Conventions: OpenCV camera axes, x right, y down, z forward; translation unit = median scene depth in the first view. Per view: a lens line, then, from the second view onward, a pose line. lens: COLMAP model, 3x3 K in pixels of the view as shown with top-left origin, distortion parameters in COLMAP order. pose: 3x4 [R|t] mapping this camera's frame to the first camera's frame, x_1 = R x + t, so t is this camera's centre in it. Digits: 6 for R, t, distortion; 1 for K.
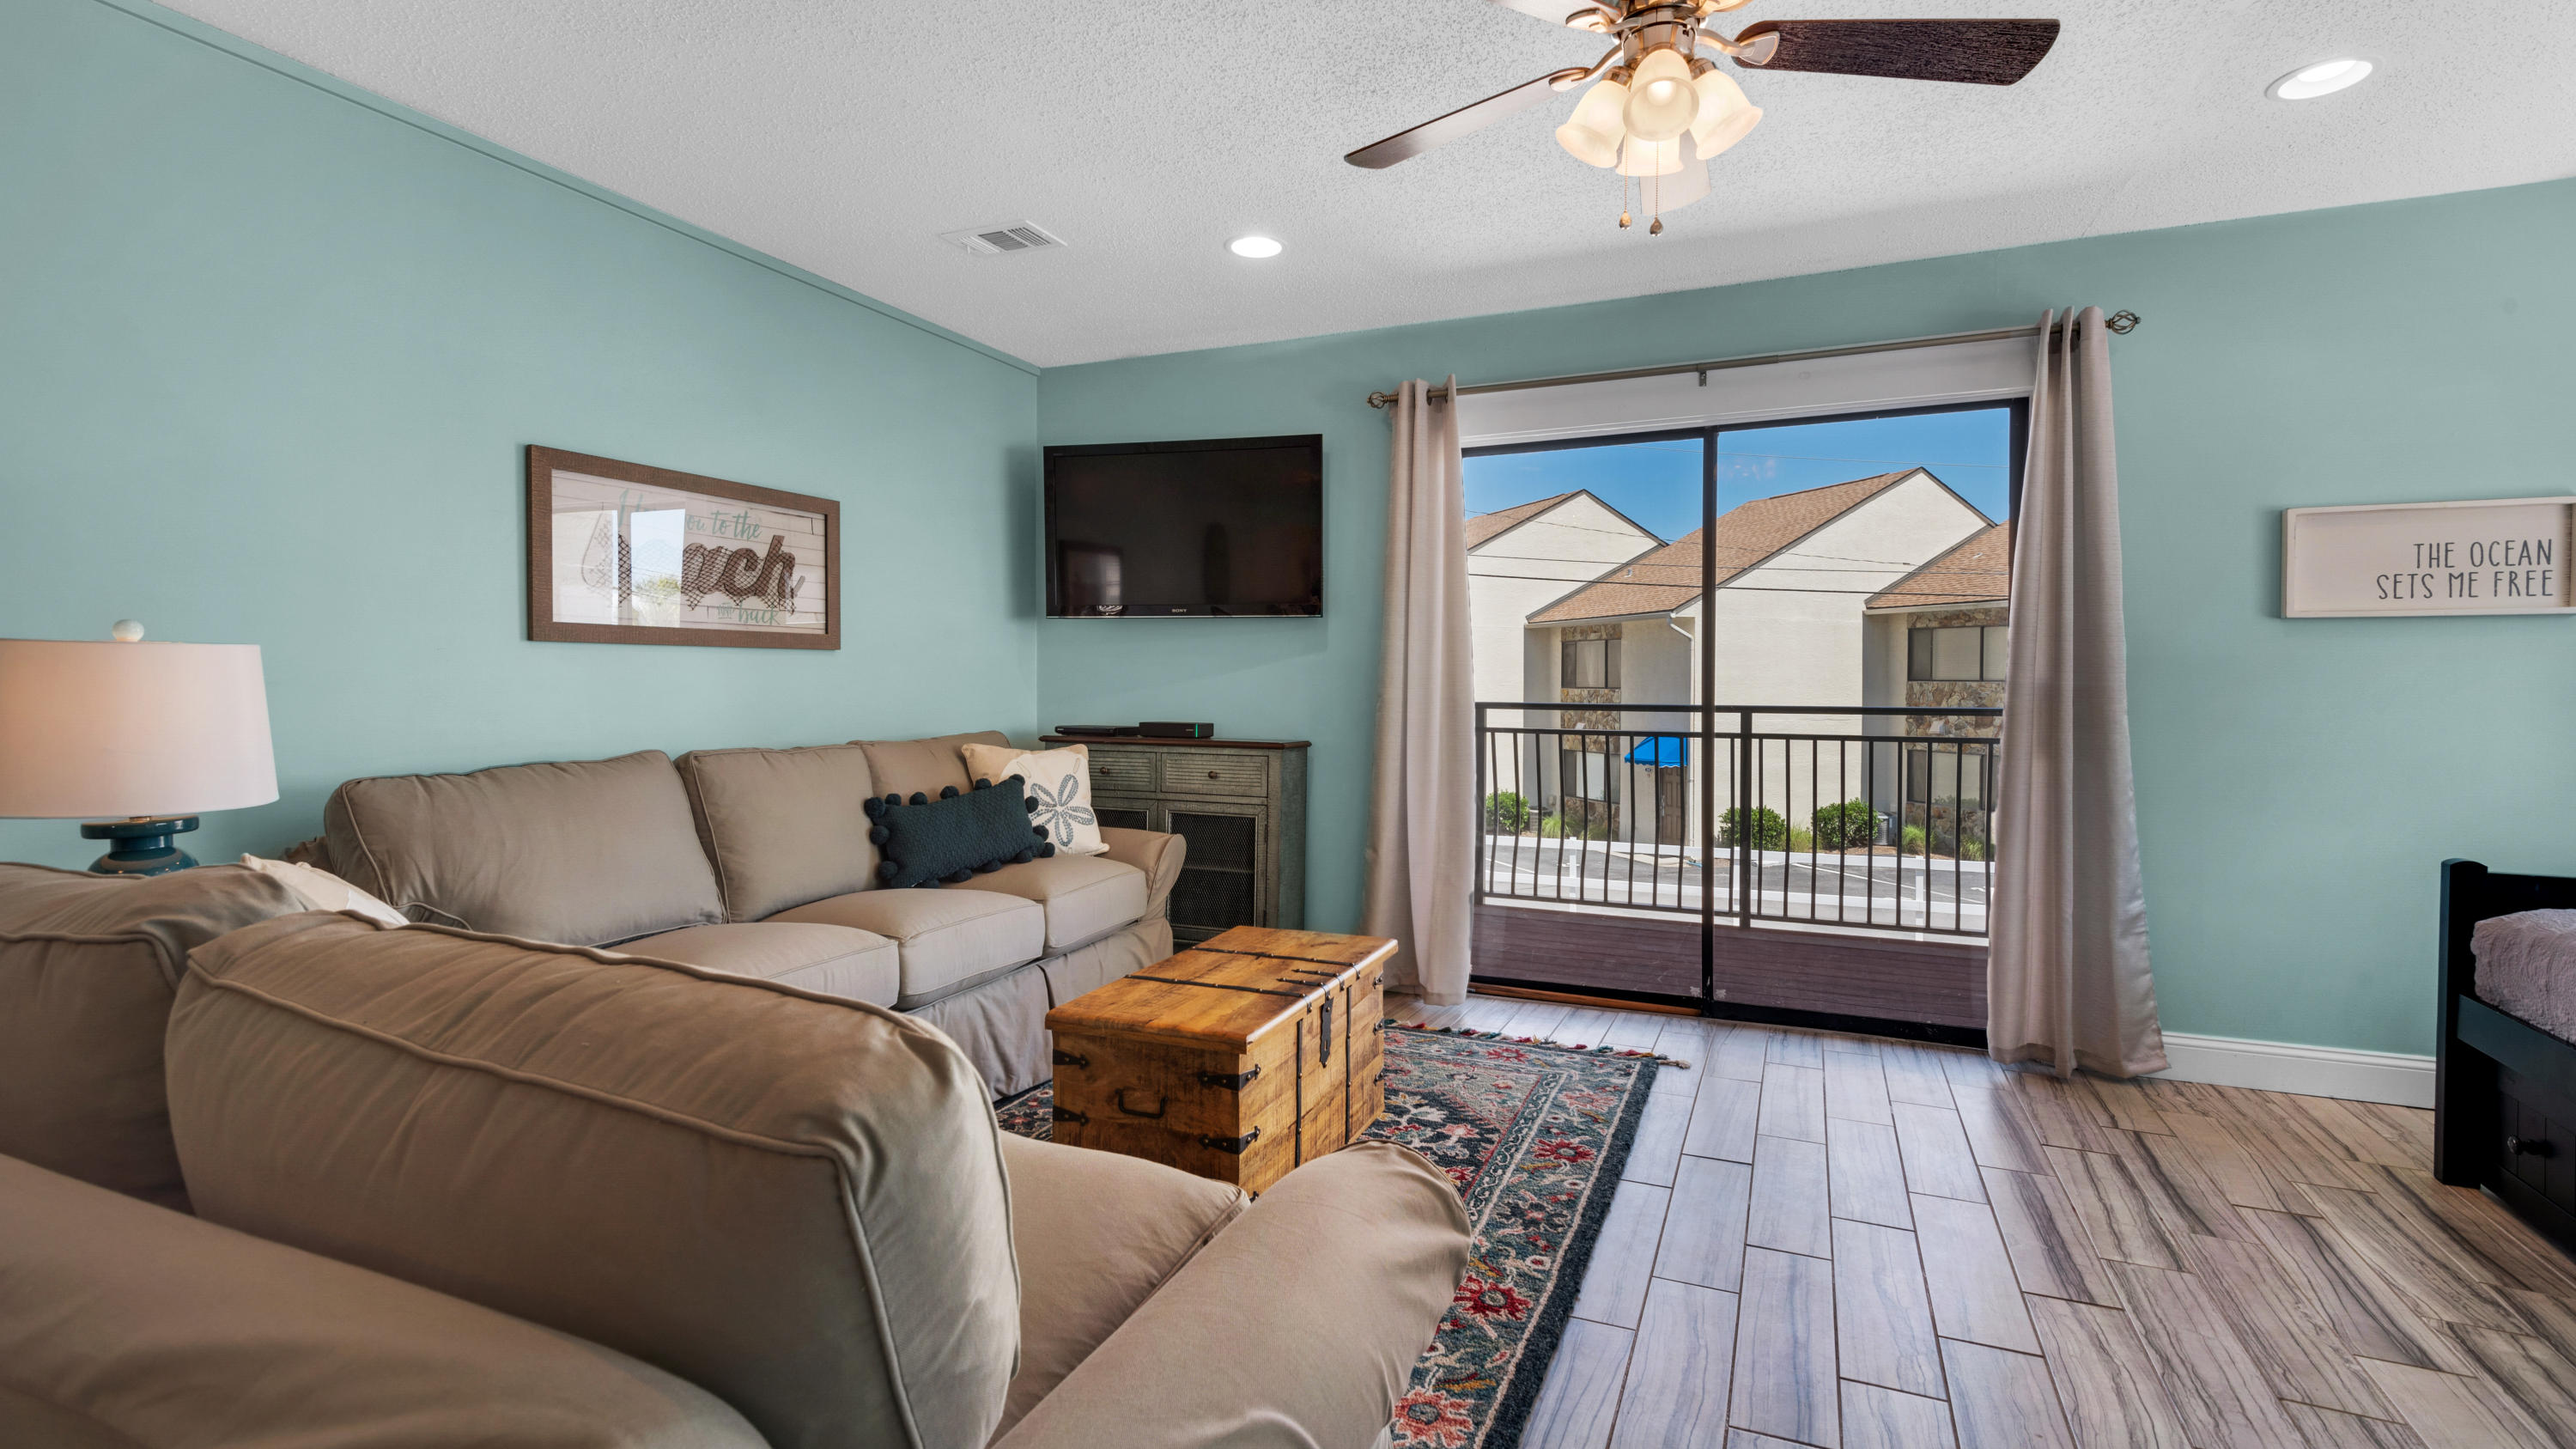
lens RADIAL K [[1152.8, 0, 1279.4], [0, 1152.8, 691.0], [0, 0, 1]] dist [0.002075, -0.004704]
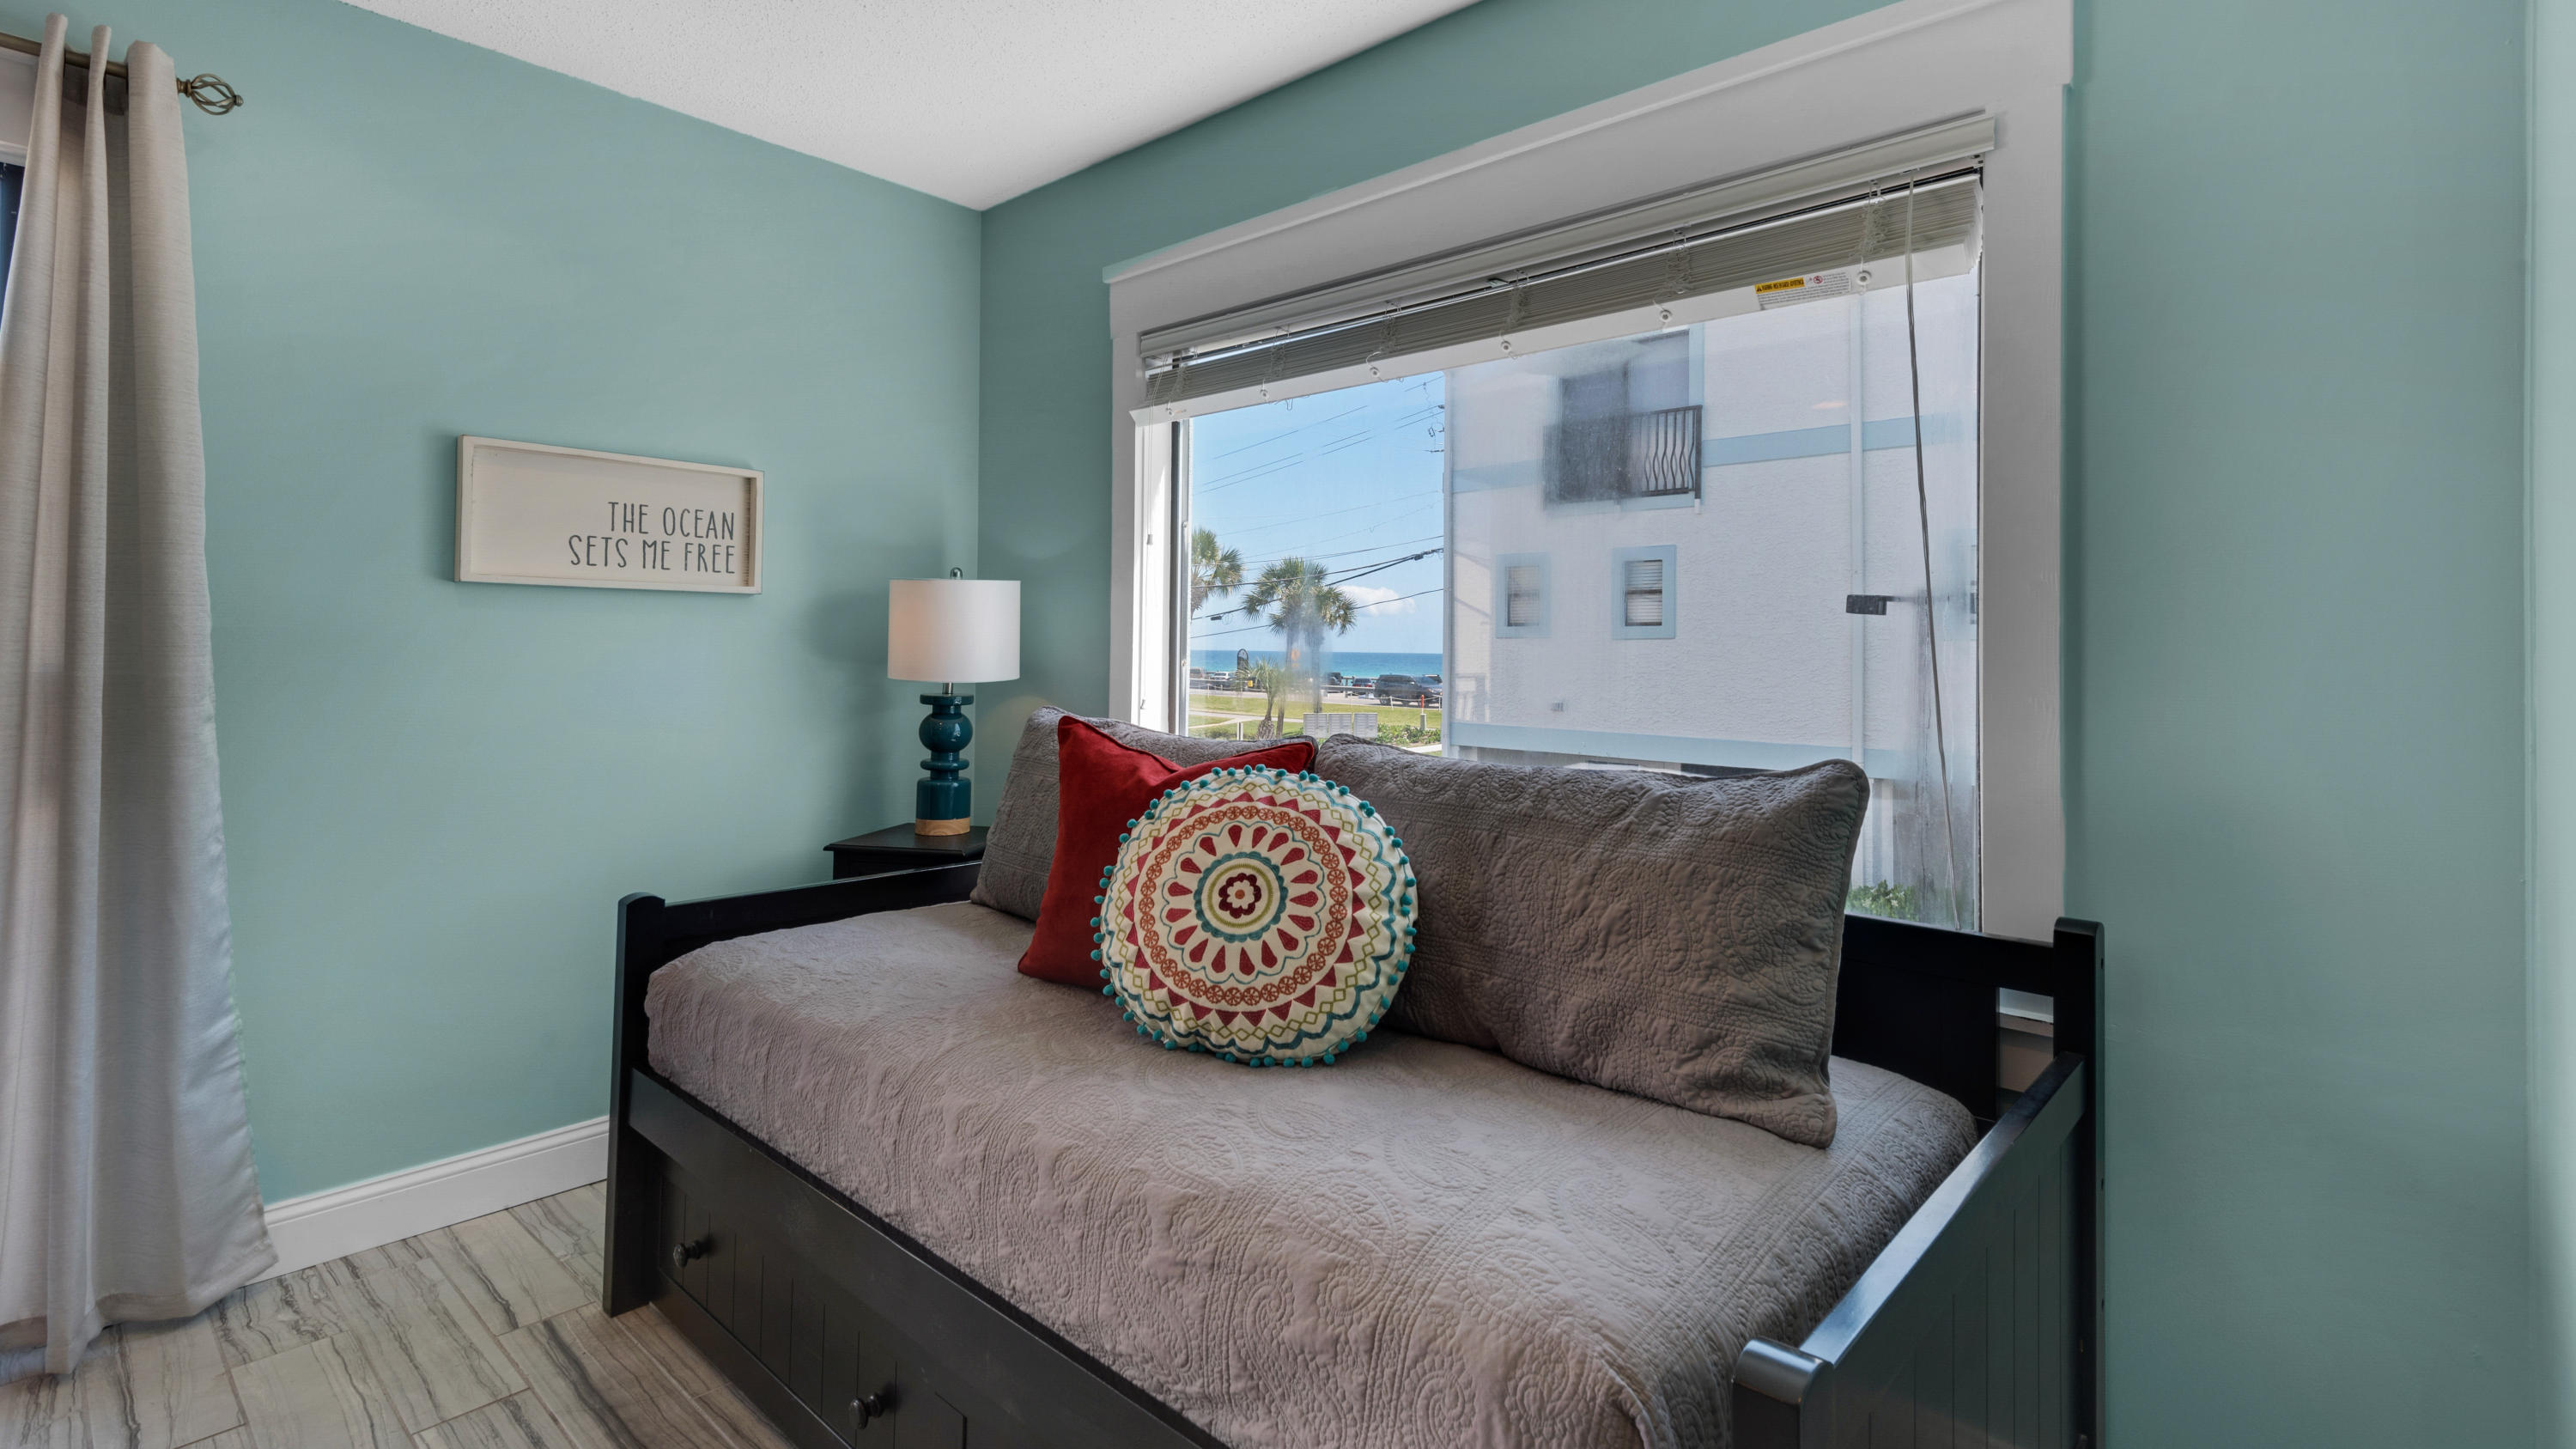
lens RADIAL K [[1215.9, 0, 1293.8], [0, 1215.9, 637.7], [0, 0, 1]] dist [0.028324, -0.000513]
pose [[0.312546, 0.011166, 0.949837, 0.284654], [-0.002525, 0.999937, -0.010924, -0.019685], [-0.949899, 0.001016, 0.312554, 0.237782]]
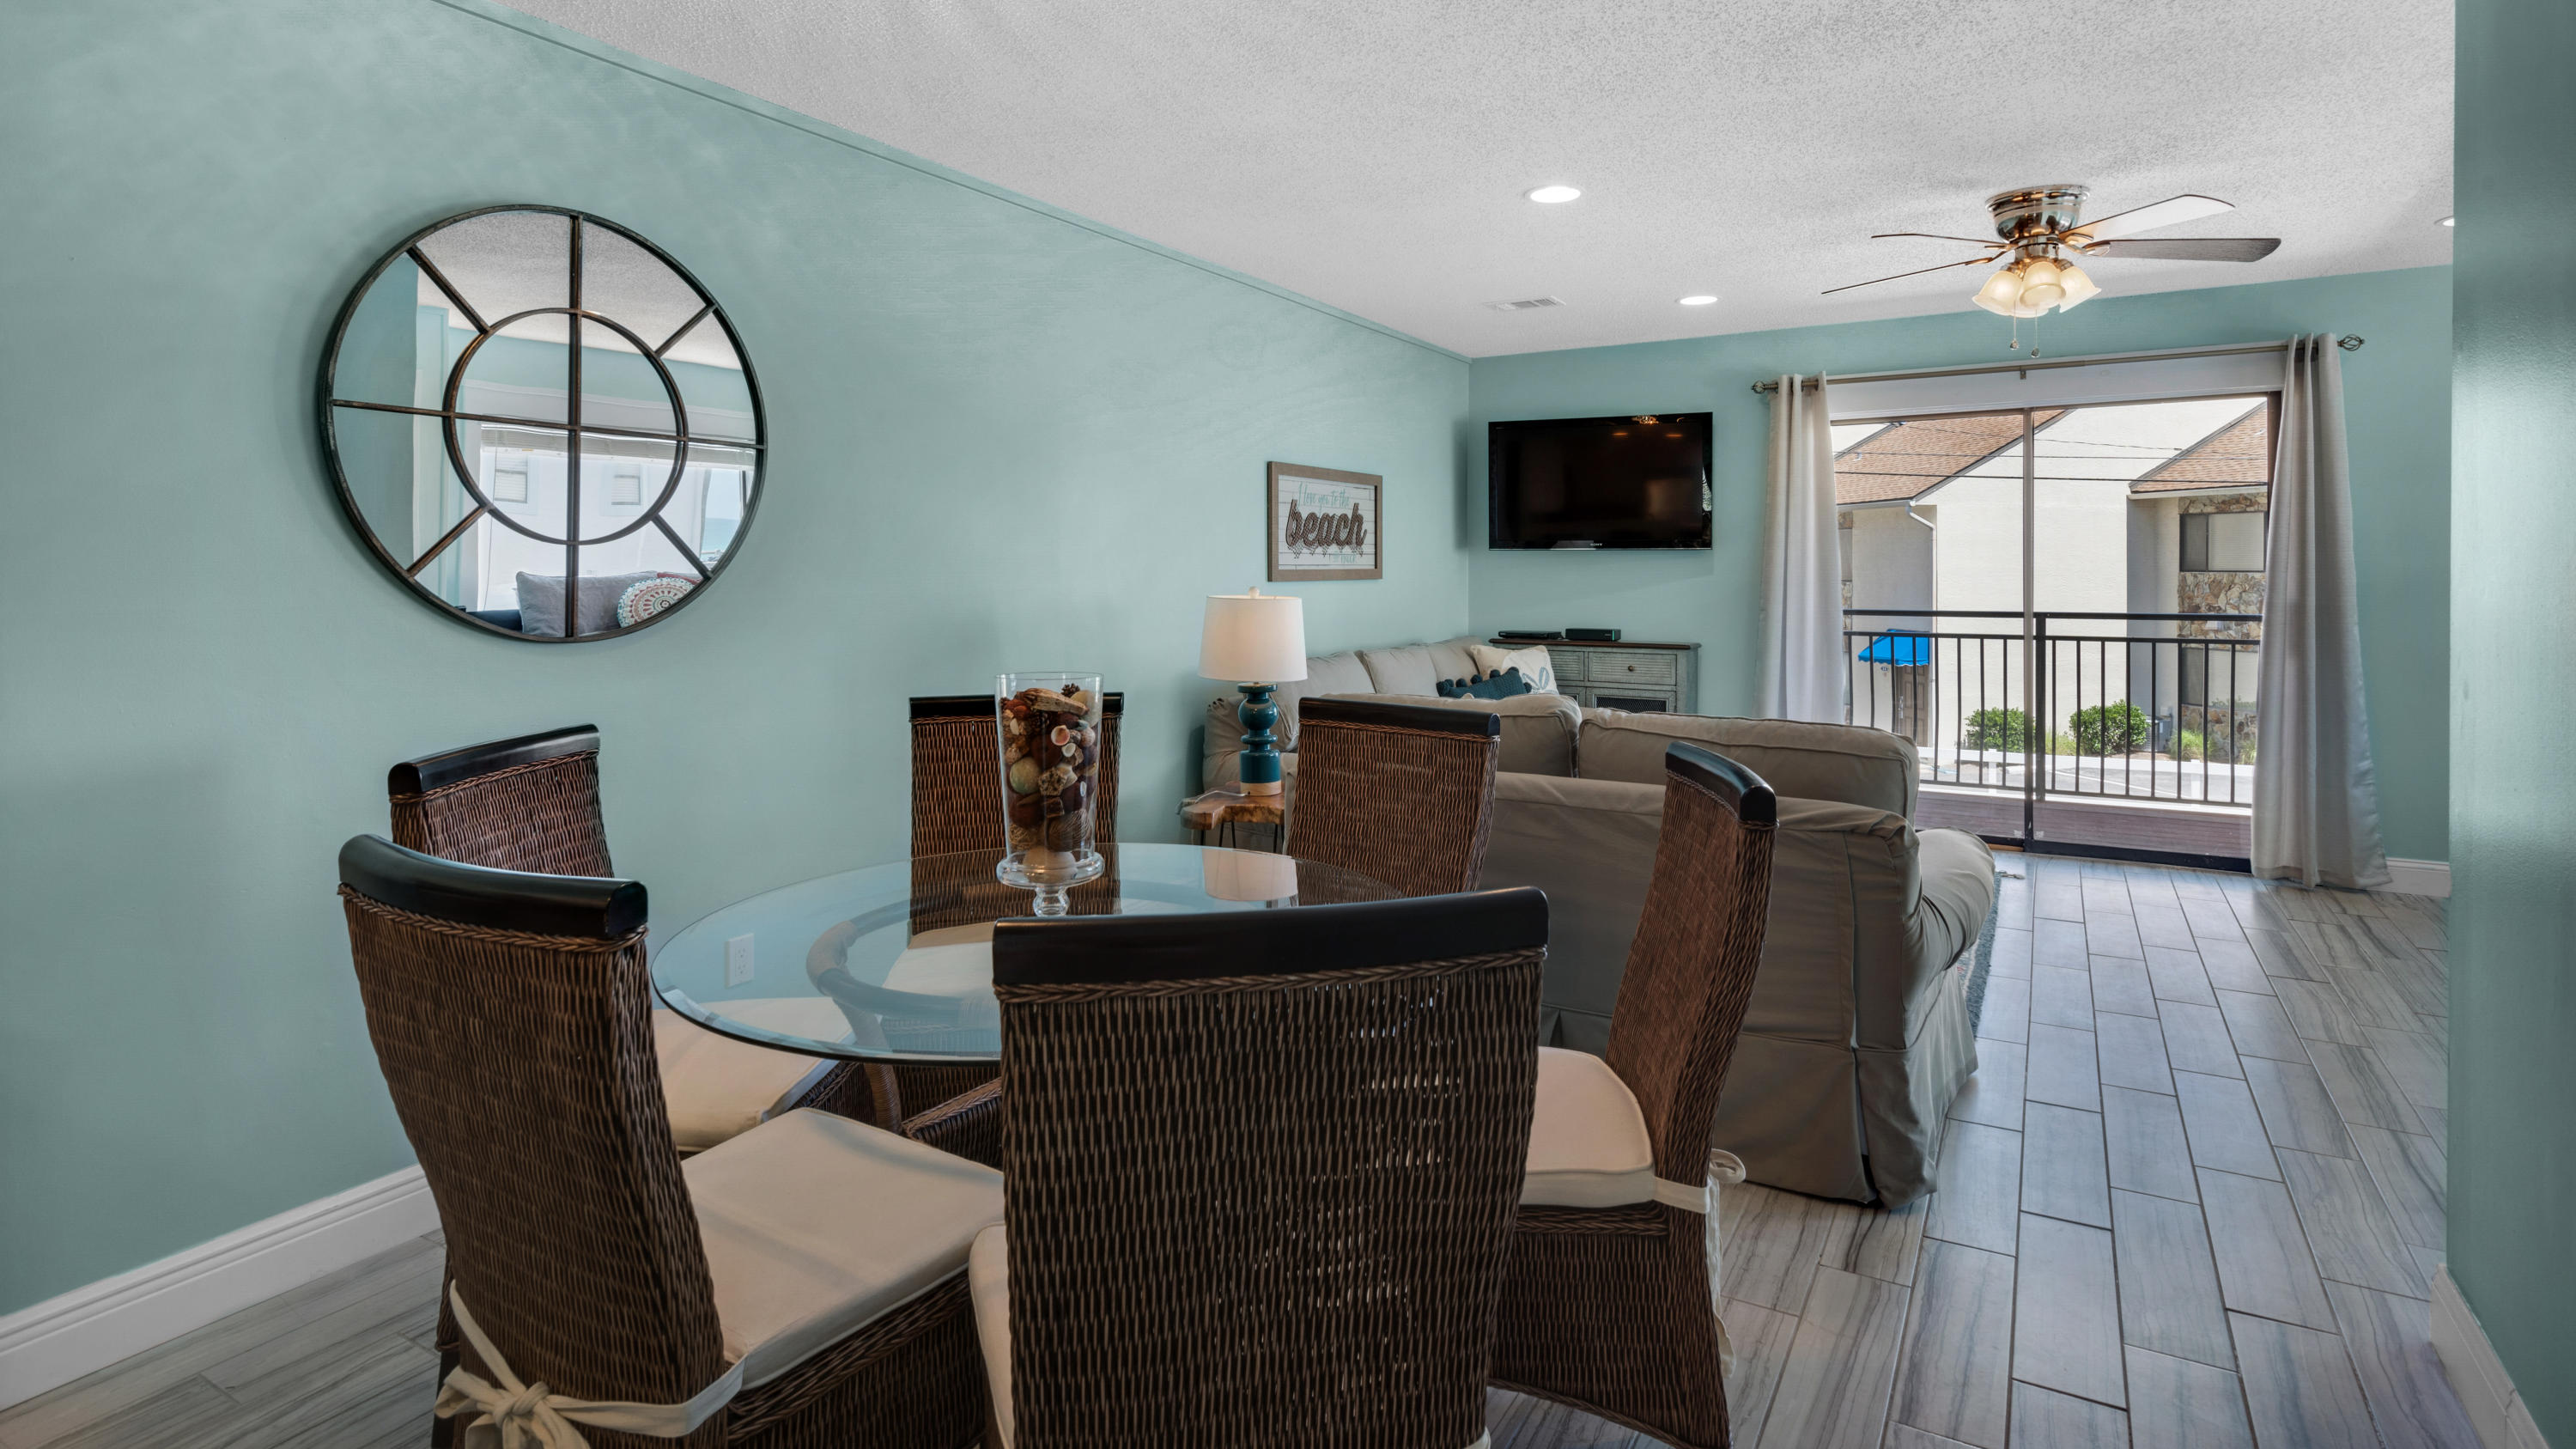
lens RADIAL K [[1250.7, 0, 1320.8], [0, 1250.7, 574.9], [0, 0, 1]] dist [0.026227, -0.031027]
pose [[0.995033, -0.006077, -0.099360, -0.350649], [0.005422, 0.999962, -0.006862, -0.036270], [0.099398, 0.006289, 0.995028, -0.621966]]
